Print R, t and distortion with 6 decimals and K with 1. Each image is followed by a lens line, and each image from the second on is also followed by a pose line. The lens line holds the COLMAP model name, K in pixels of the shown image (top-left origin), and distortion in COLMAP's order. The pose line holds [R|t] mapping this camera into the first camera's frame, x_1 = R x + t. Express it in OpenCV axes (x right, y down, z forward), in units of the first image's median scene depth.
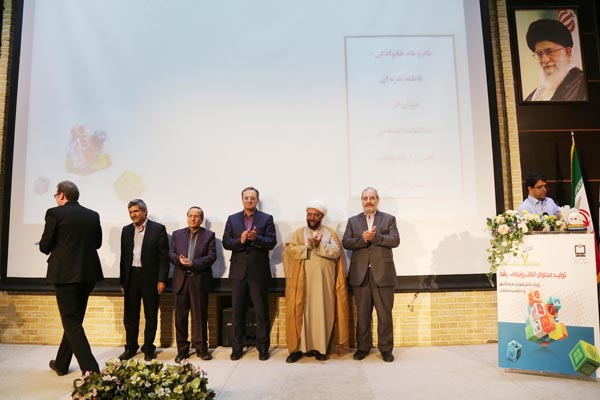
lens RADIAL K [[406.3, 0, 301.0], [0, 406.3, 207.6], [0, 0, 1]] dist [-0.123387, 0.057536]
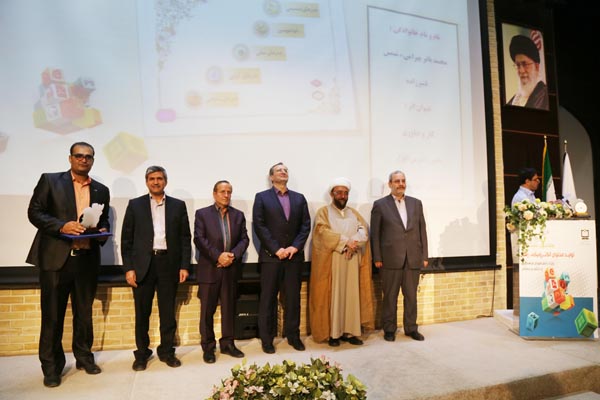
lens RADIAL K [[406.3, 0, 302.6], [0, 406.3, 204.5], [0, 0, 1]] dist [-0.123387, 0.057536]
pose [[0.940838, 0.034264, 0.337119, -0.379094], [-0.041816, 0.999010, 0.015165, 0.027322], [-0.336265, -0.028365, 0.941340, 0.122042]]
